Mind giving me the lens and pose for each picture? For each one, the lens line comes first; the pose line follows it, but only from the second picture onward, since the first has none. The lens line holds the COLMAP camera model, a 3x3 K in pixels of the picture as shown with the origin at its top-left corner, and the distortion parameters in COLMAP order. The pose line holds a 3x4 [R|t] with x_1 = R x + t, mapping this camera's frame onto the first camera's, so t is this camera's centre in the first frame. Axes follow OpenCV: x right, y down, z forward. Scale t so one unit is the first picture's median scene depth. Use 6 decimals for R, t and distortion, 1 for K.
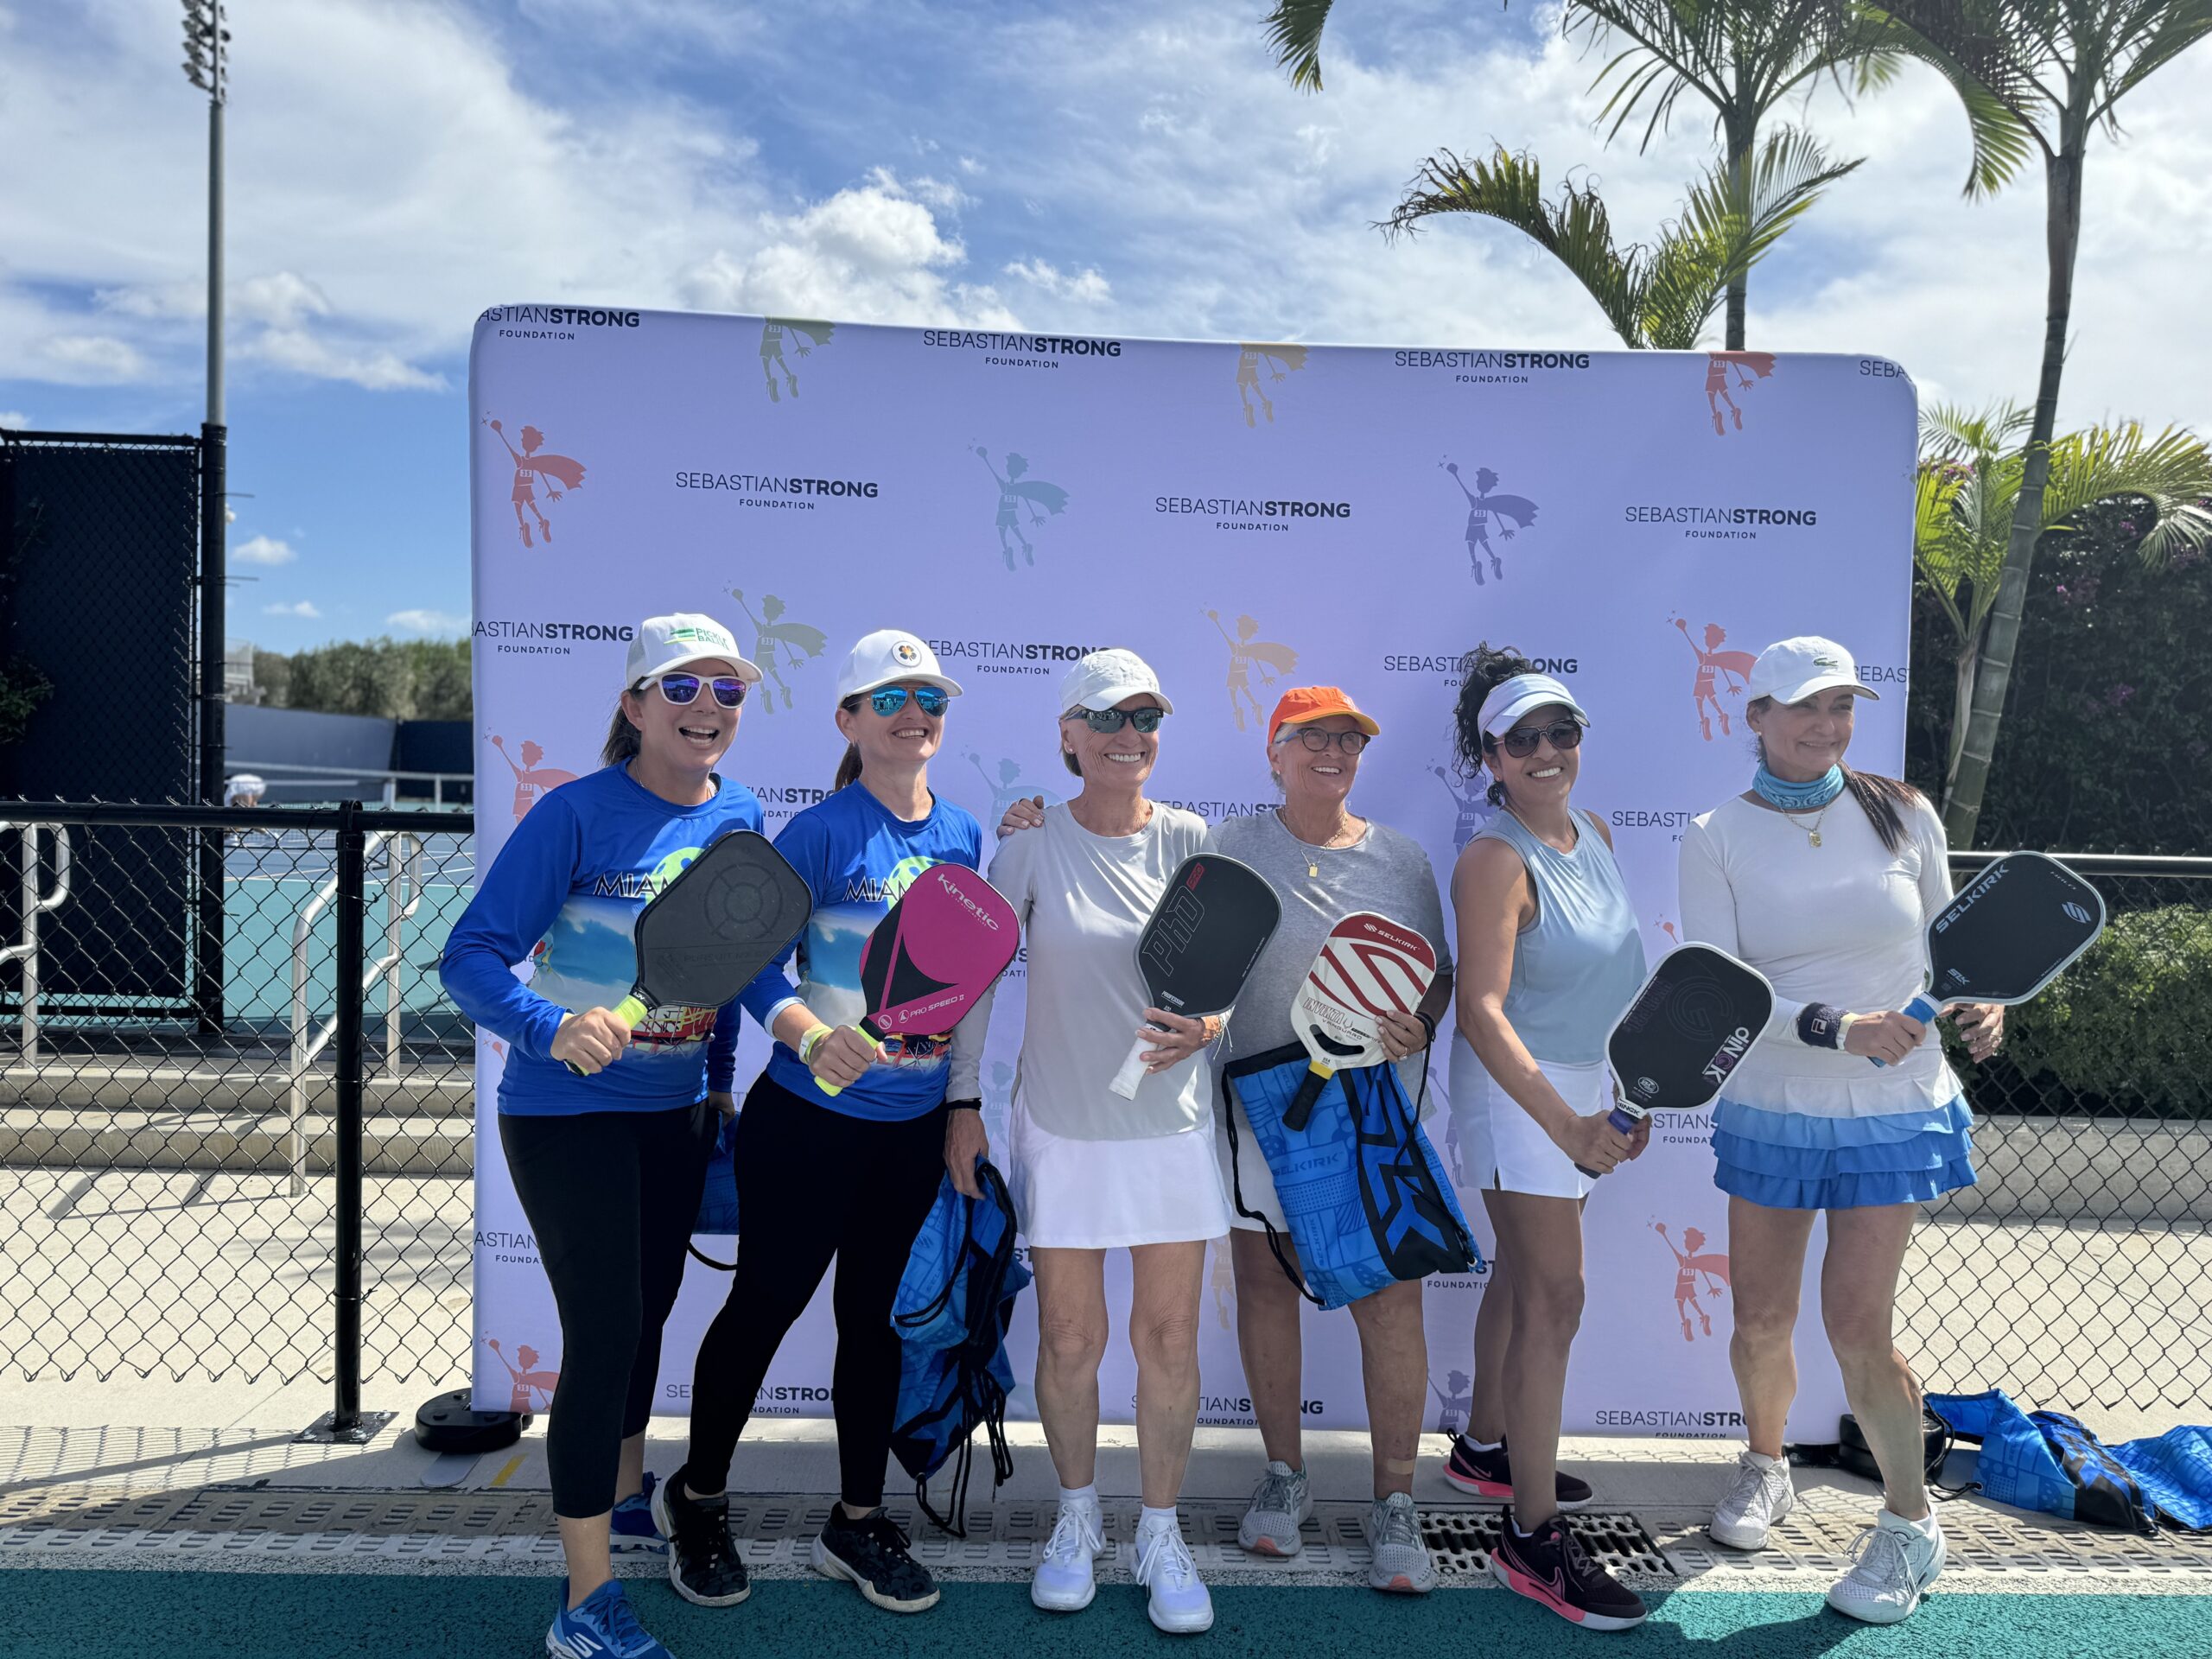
lens RADIAL K [[1541.8, 0, 1112.4], [0, 1541.8, 839.9], [0, 0, 1]] dist [0.011914, -0.022764]
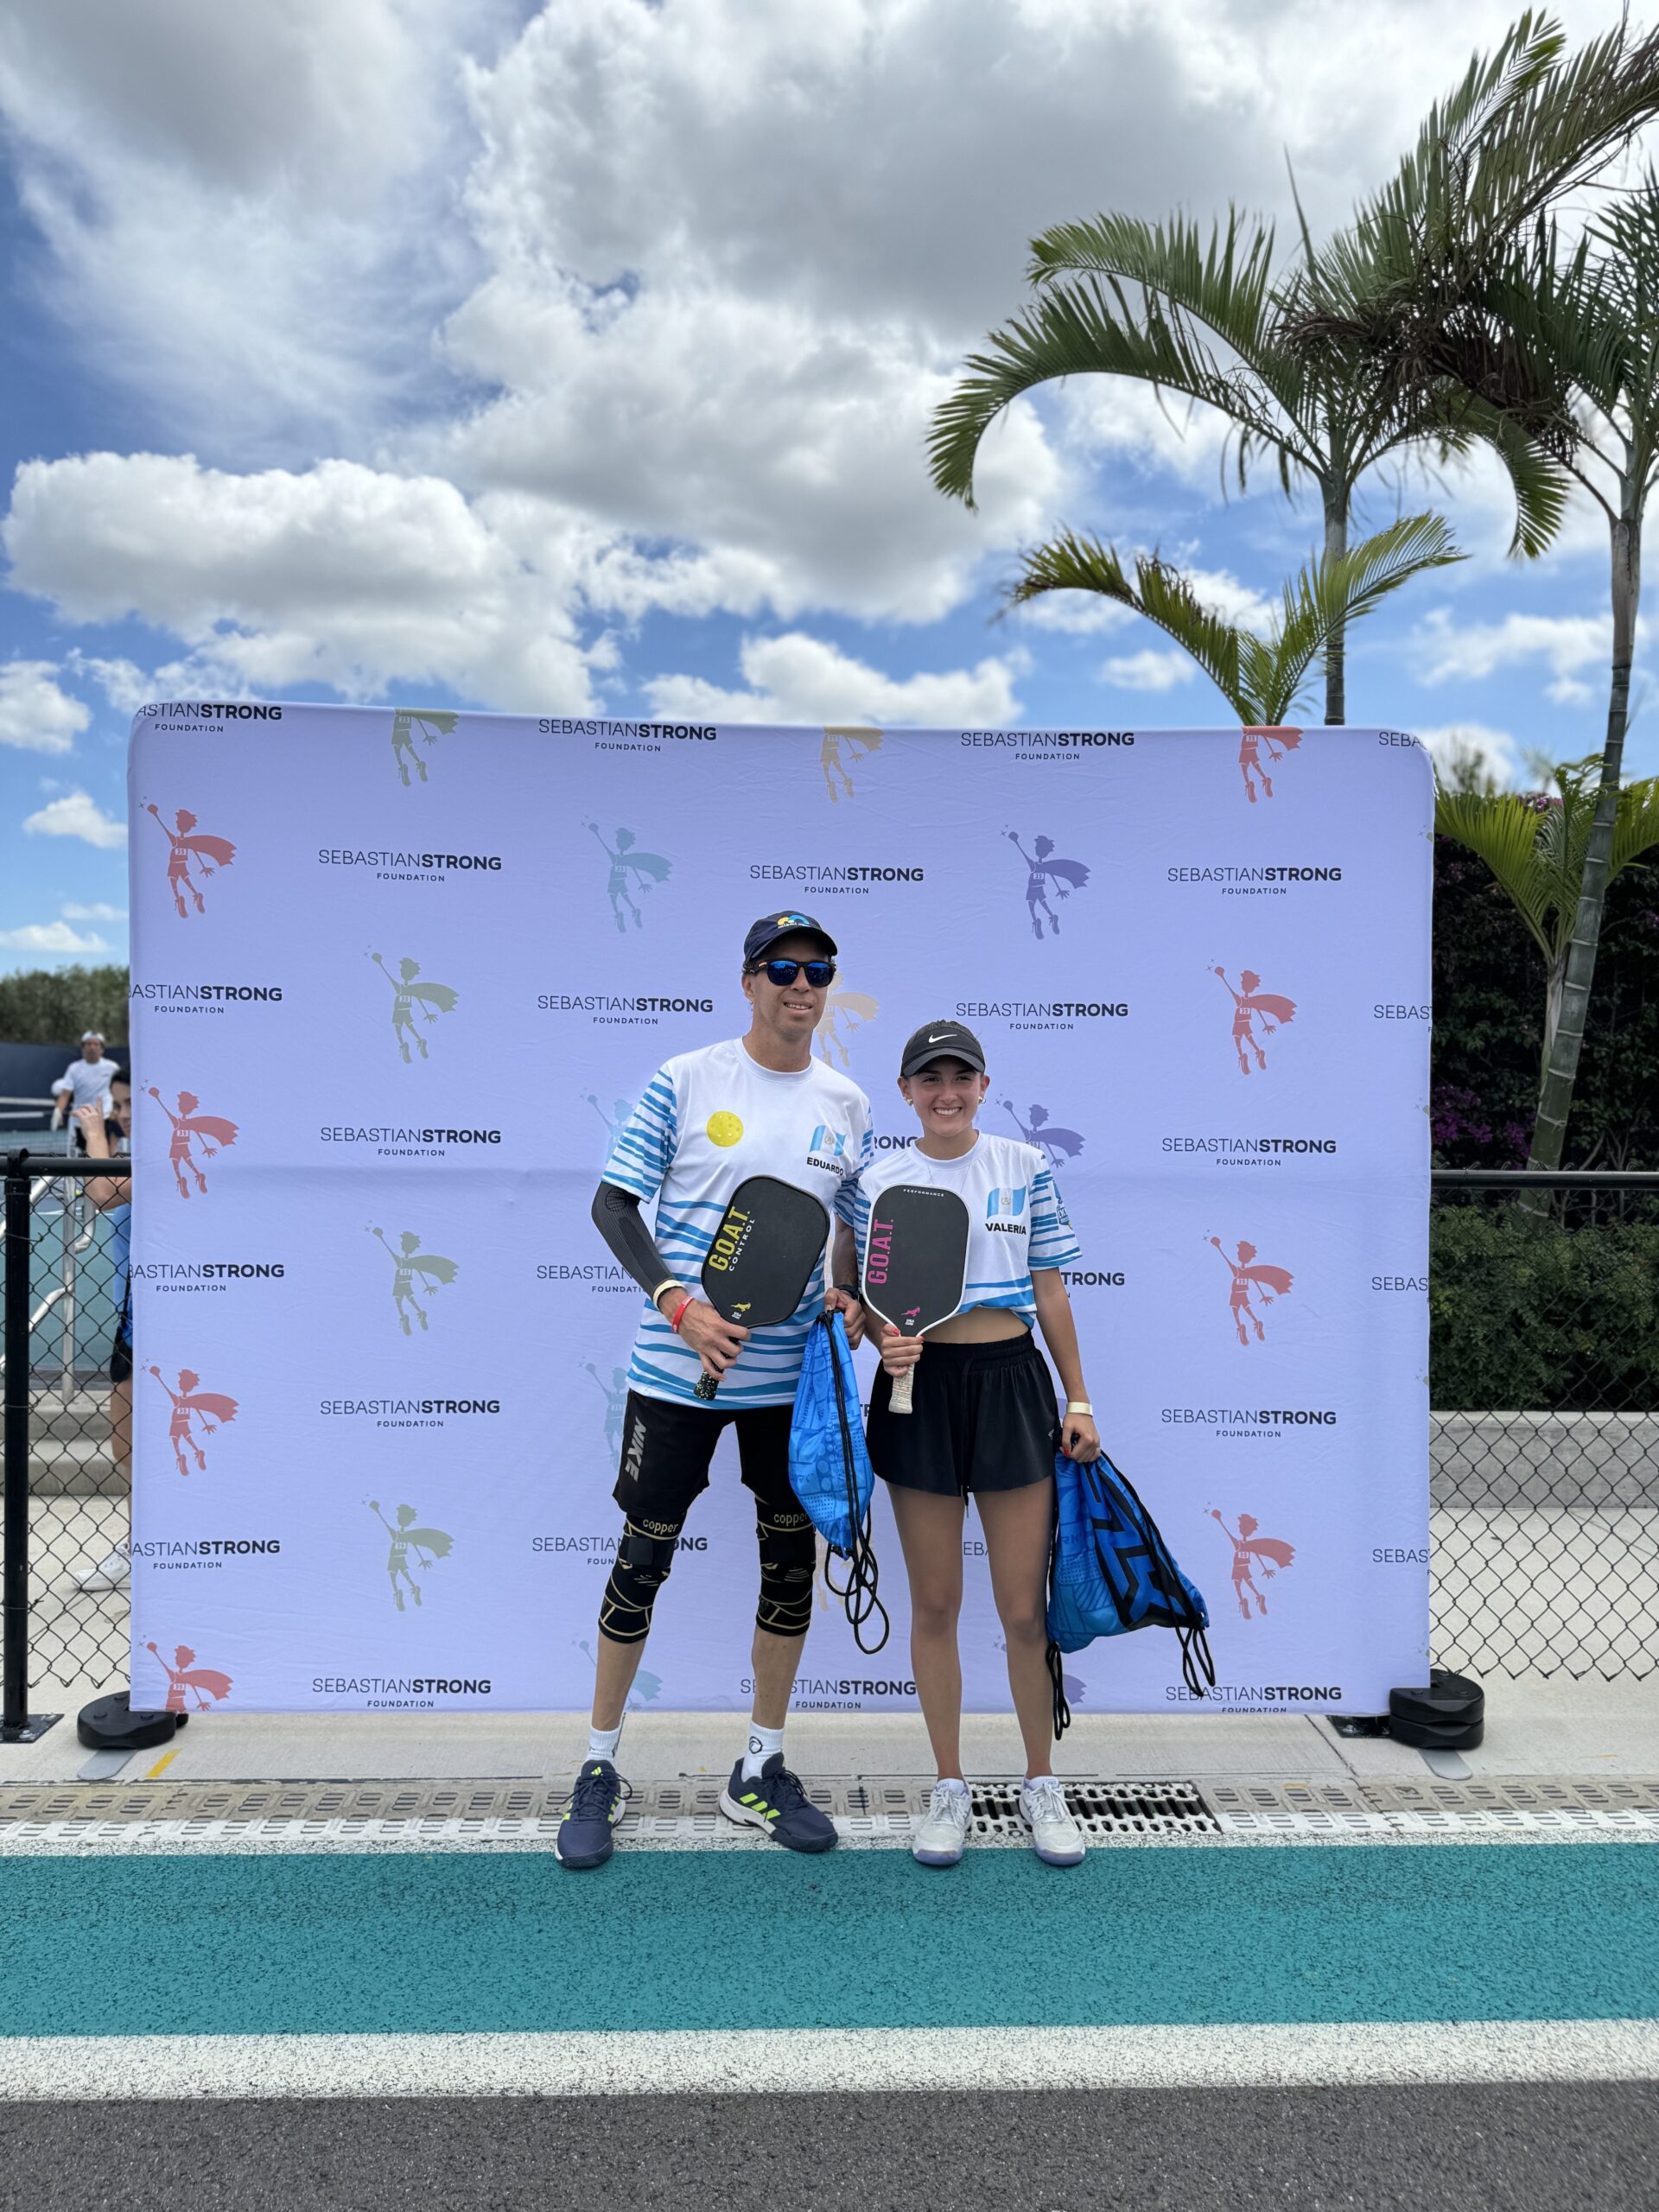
lens RADIAL K [[1541.8, 0, 827.0], [0, 1541.8, 1098.3], [0, 0, 1]] dist [0.011914, -0.022764]
pose [[0.999792, -0.015701, 0.013044, 0.066539], [0.016161, 0.999221, -0.036011, -0.012417], [-0.012469, 0.036214, 0.999266, -0.104439]]
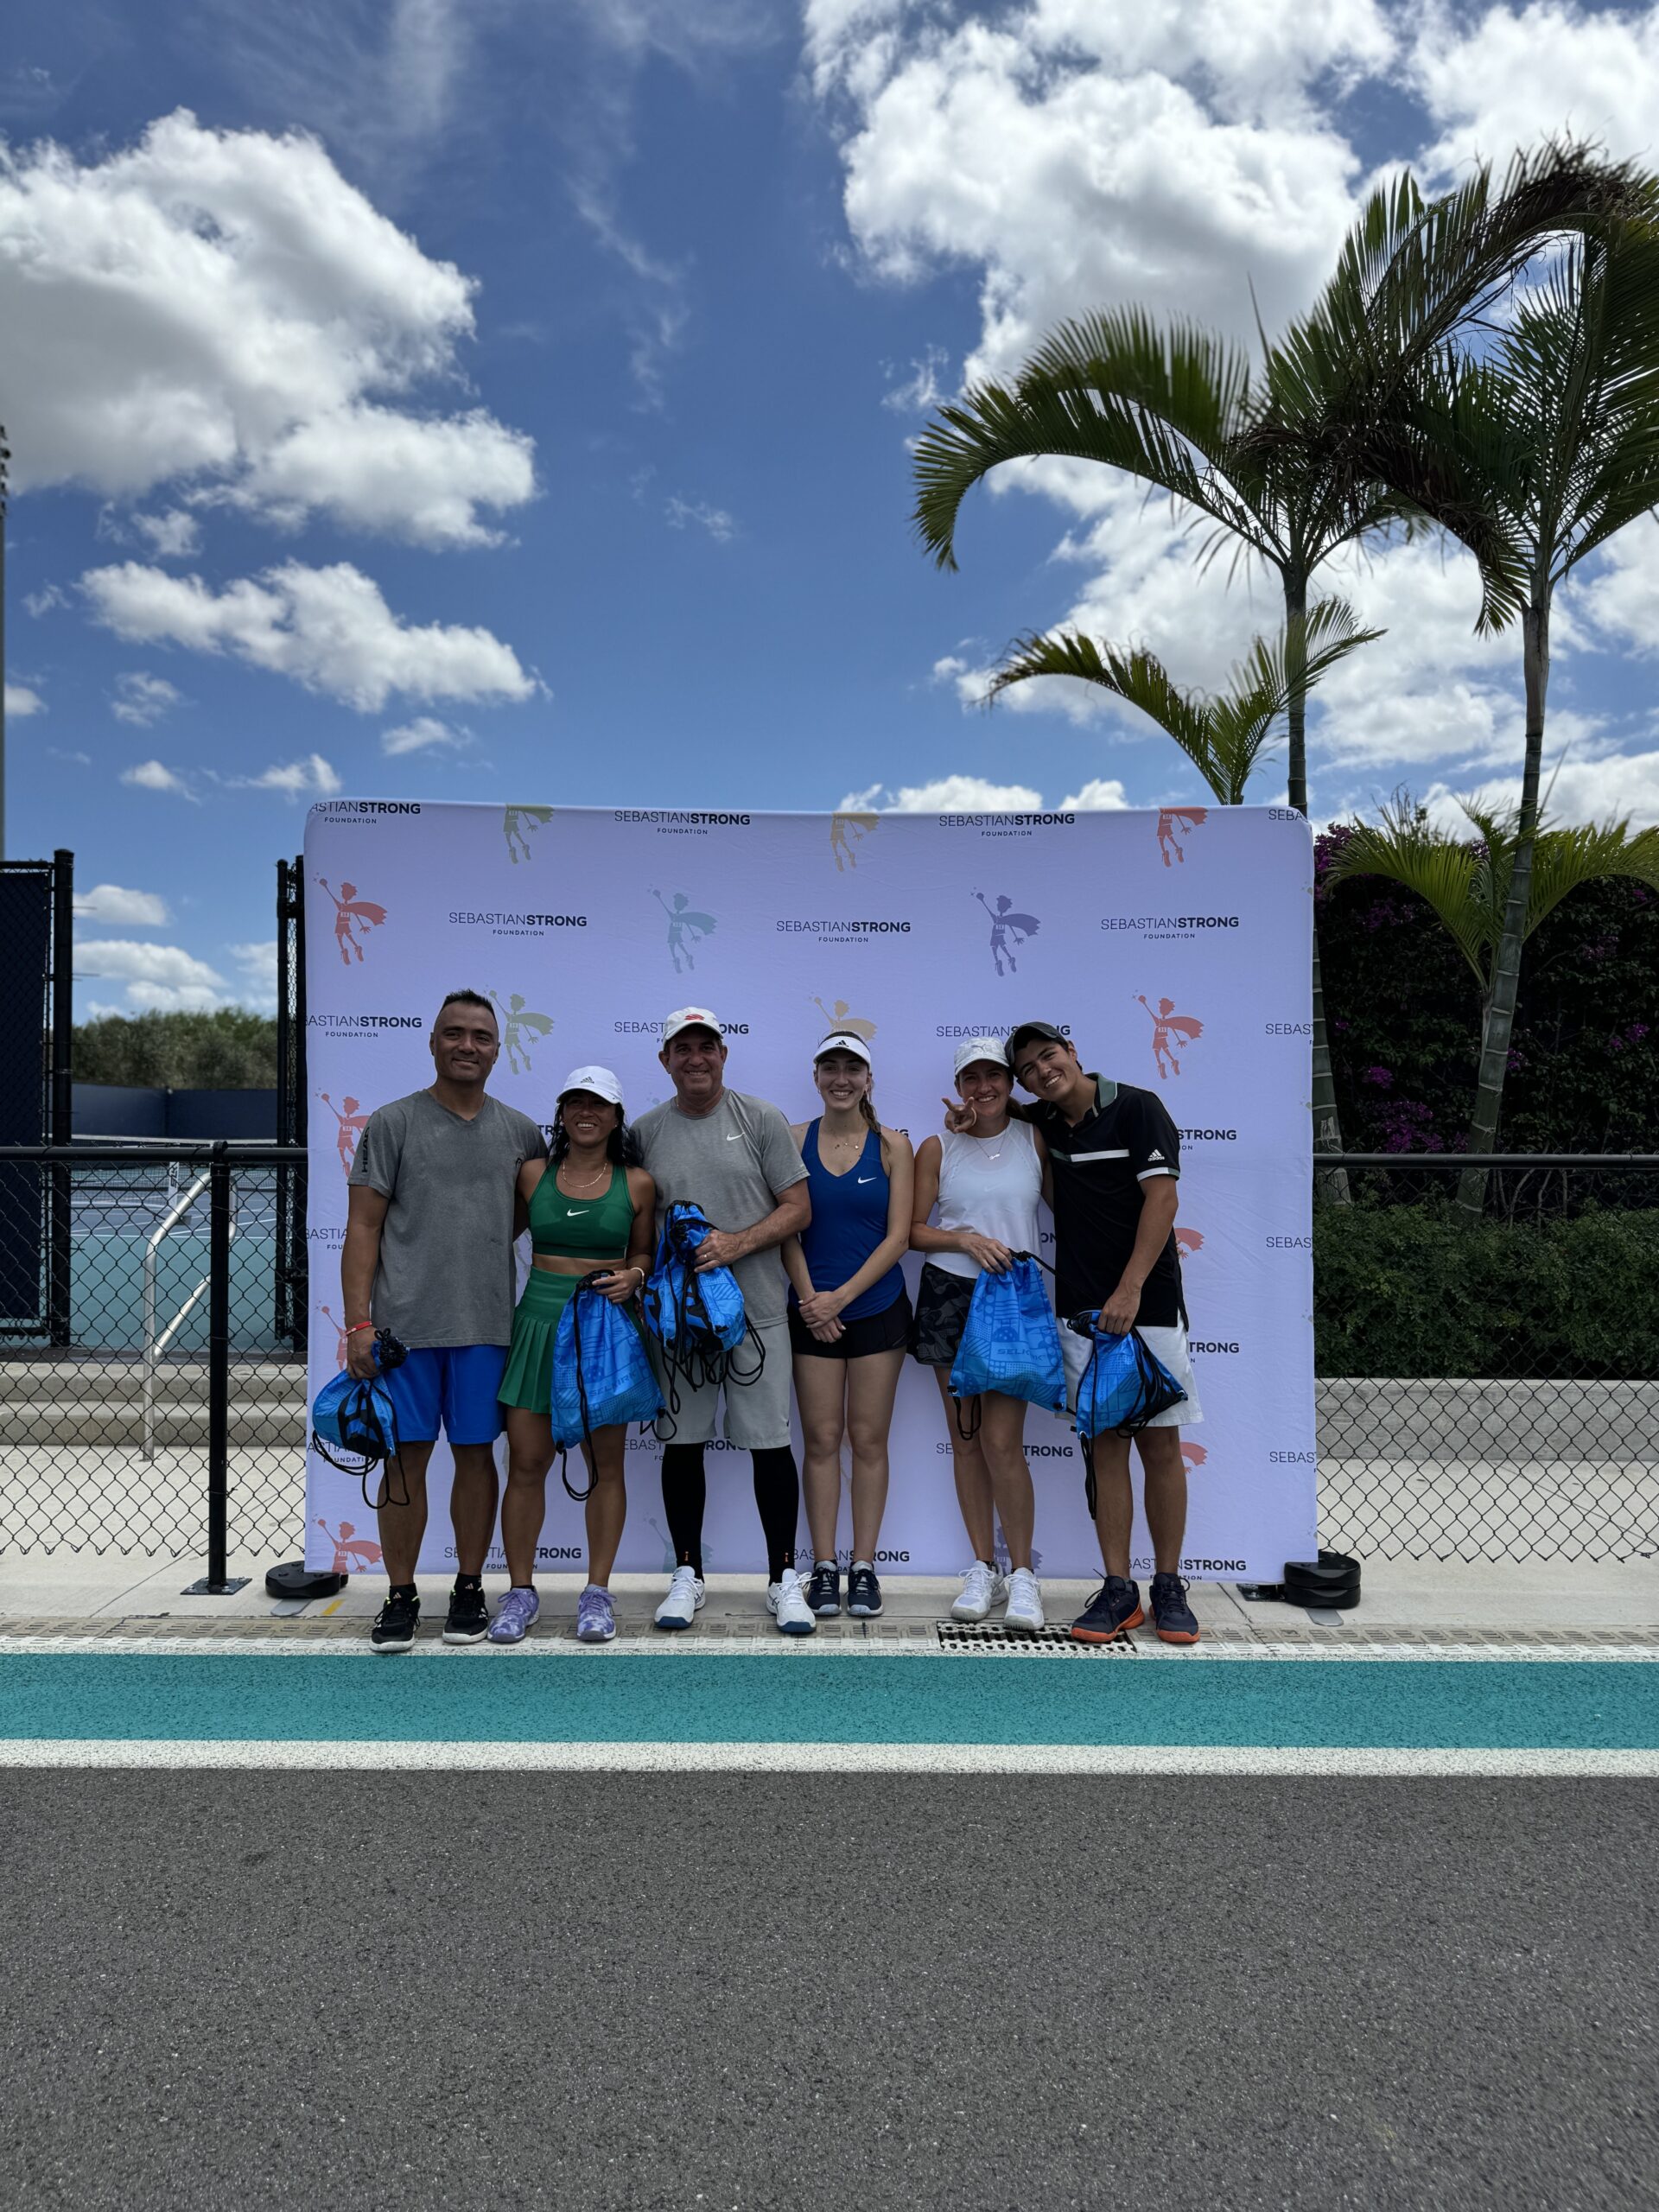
lens RADIAL K [[1541.8, 0, 822.0], [0, 1541.8, 1103.4], [0, 0, 1]] dist [0.011914, -0.022764]
pose [[0.999414, -0.022268, -0.026002, 0.103621], [0.020717, 0.998075, -0.058455, 0.034788], [0.027253, 0.057882, 0.997951, -0.422705]]
